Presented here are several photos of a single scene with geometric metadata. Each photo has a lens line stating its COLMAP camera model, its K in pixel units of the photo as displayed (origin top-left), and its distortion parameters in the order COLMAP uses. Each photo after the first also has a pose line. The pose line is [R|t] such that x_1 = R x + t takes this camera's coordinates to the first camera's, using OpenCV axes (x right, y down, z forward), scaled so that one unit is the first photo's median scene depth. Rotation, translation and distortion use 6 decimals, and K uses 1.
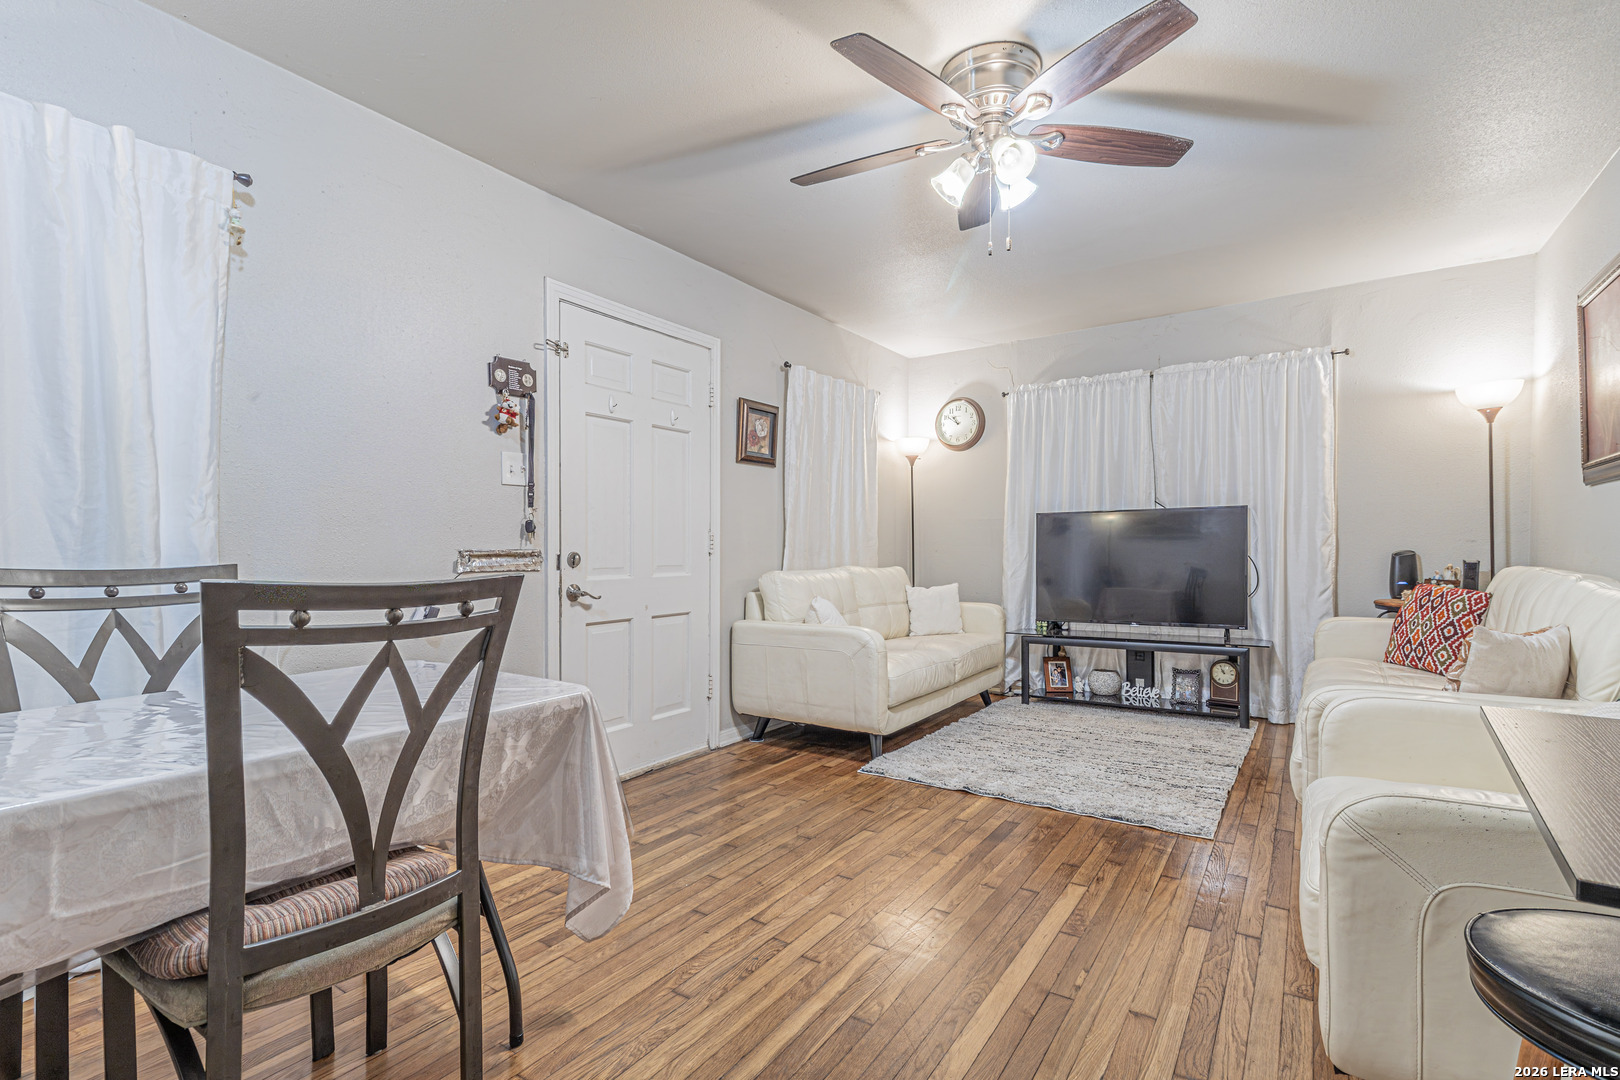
lens RADIAL K [[754.7, 0, 820.6], [0, 754.7, 555.1], [0, 0, 1]] dist [0.007328, -0.000231]
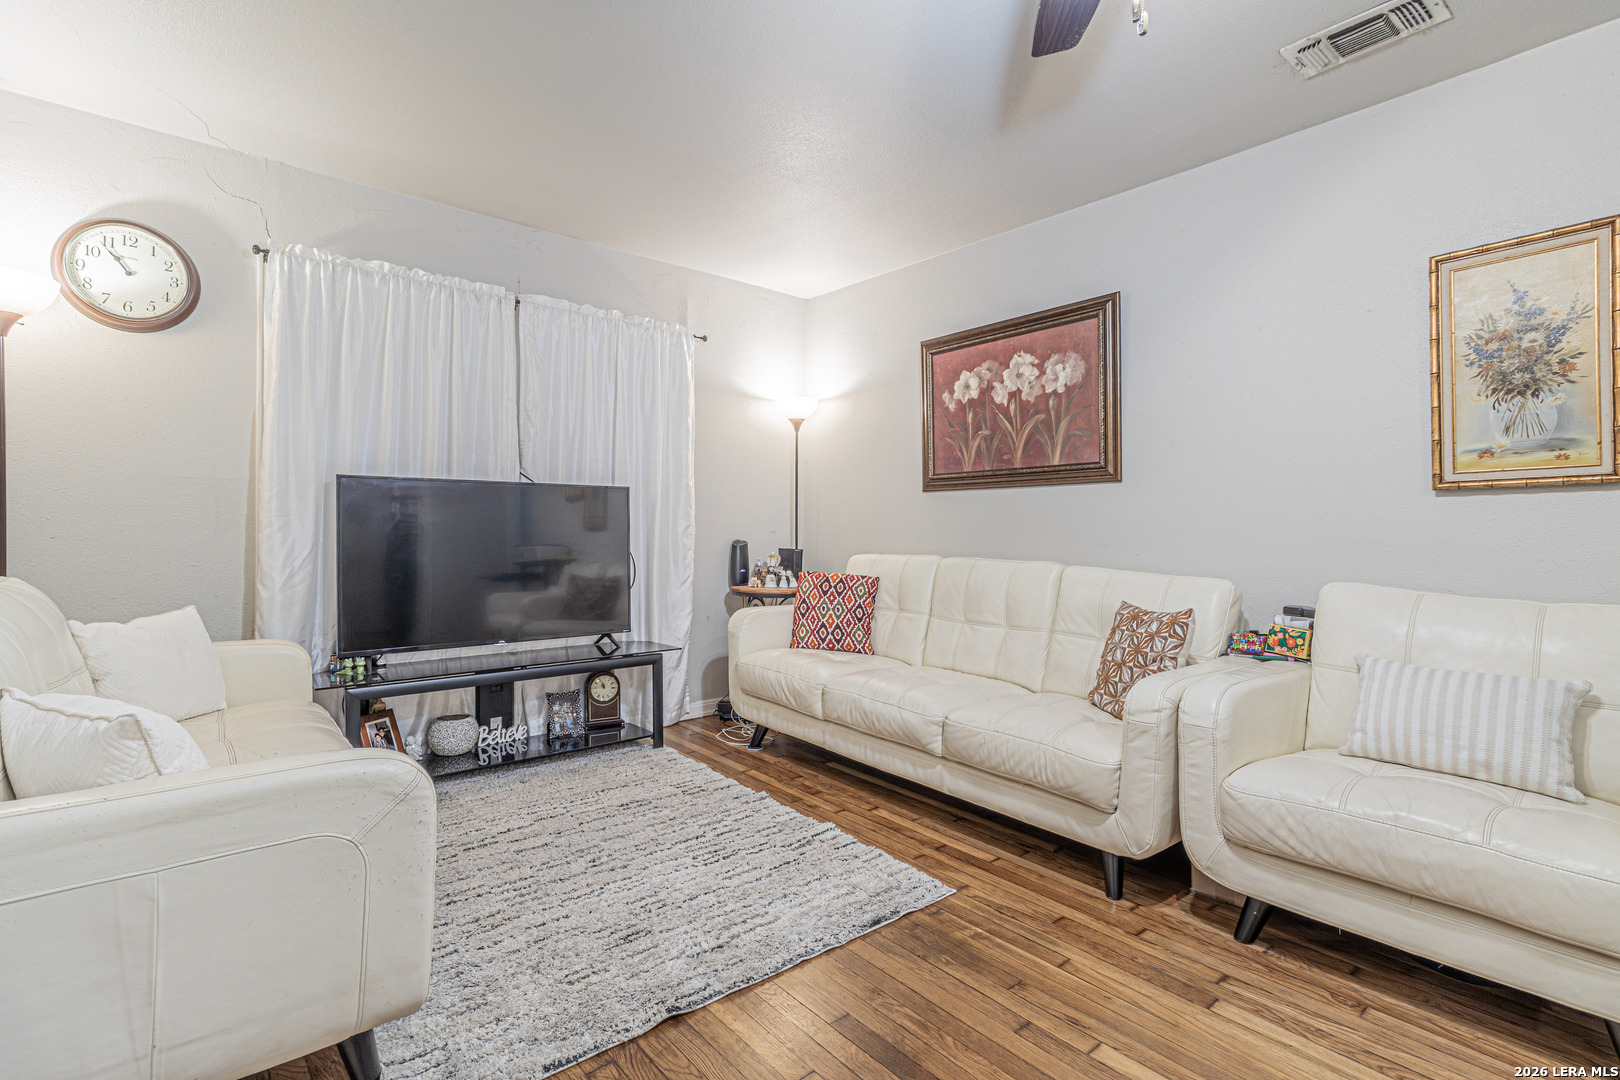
lens RADIAL K [[754.7, 0, 813.5], [0, 754.7, 535.5], [0, 0, 1]] dist [0.007328, -0.000231]
pose [[0.284428, 0.003641, 0.958691, -0.234239], [-0.000902, 0.999993, -0.003530, -0.009173], [-0.958697, 0.000139, 0.284429, 0.659628]]
